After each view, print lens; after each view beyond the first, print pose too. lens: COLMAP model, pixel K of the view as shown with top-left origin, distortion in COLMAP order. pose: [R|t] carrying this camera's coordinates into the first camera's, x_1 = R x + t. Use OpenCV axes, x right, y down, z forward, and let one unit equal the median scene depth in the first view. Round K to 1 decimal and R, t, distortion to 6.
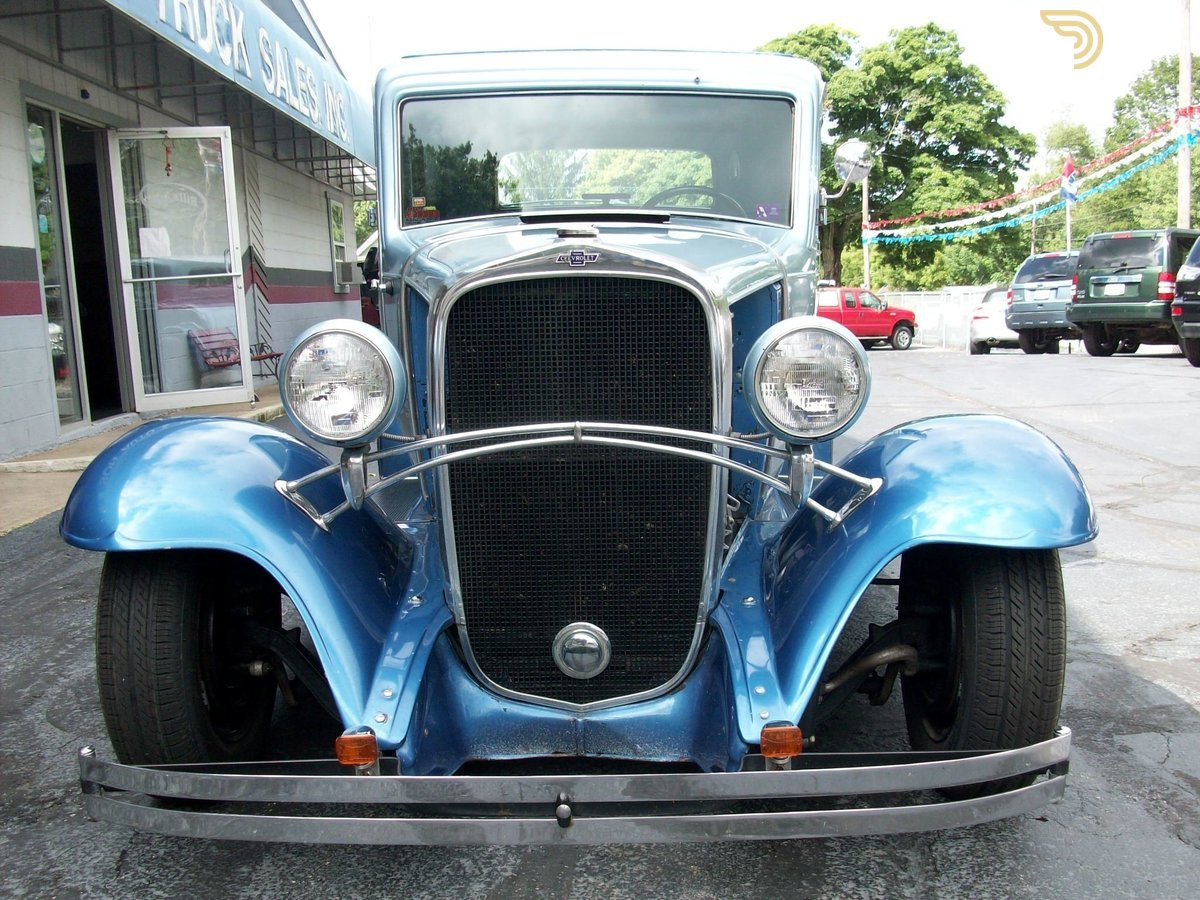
lens RADIAL K [[1250.4, 0, 619.1], [0, 1250.4, 497.8], [0, 0, 1]] dist [-0.113828, 0.000000]
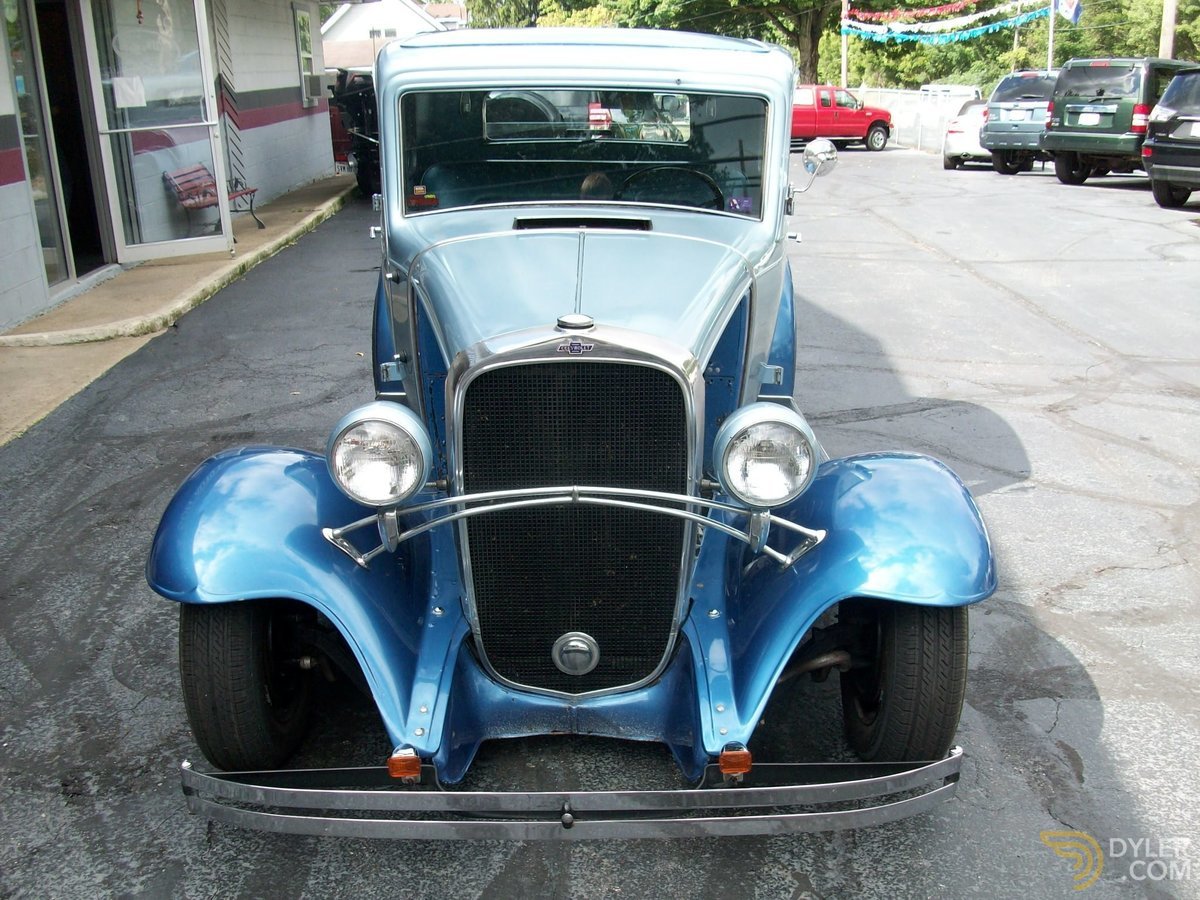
lens RADIAL K [[1250.4, 0, 618.4], [0, 1250.4, 514.8], [0, 0, 1]] dist [-0.113828, 0.000000]
pose [[0.999621, 0.006615, 0.026730, -0.007981], [-0.011414, 0.982934, 0.183603, -0.086392], [-0.025059, -0.183839, 0.982637, -0.064369]]
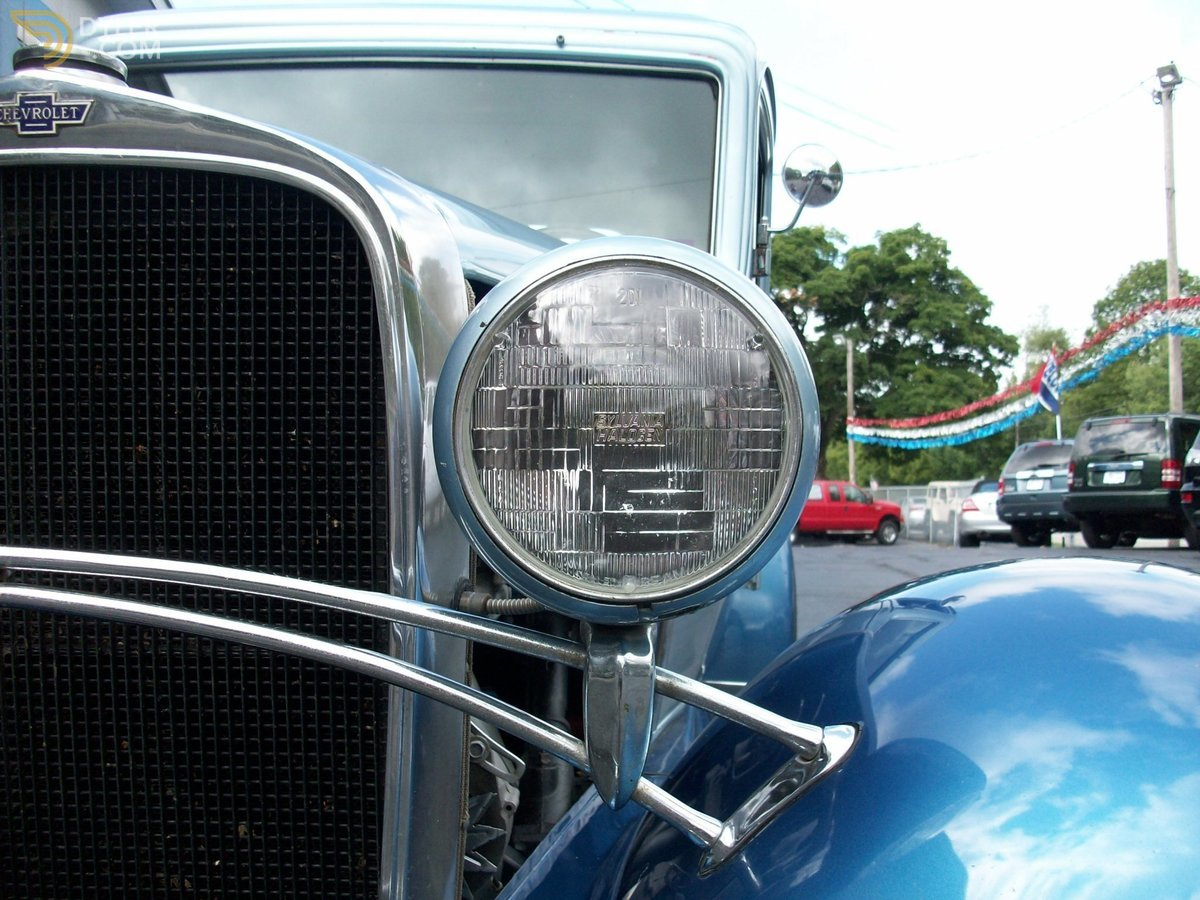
lens RADIAL K [[1250.4, 0, 629.5], [0, 1250.4, 494.7], [0, 0, 1]] dist [-0.113828, 0.000000]
pose [[0.999652, 0.019921, 0.017278, 0.048442], [-0.016966, 0.987468, -0.156903, -0.008226], [-0.020187, 0.156556, 0.987463, 0.222205]]
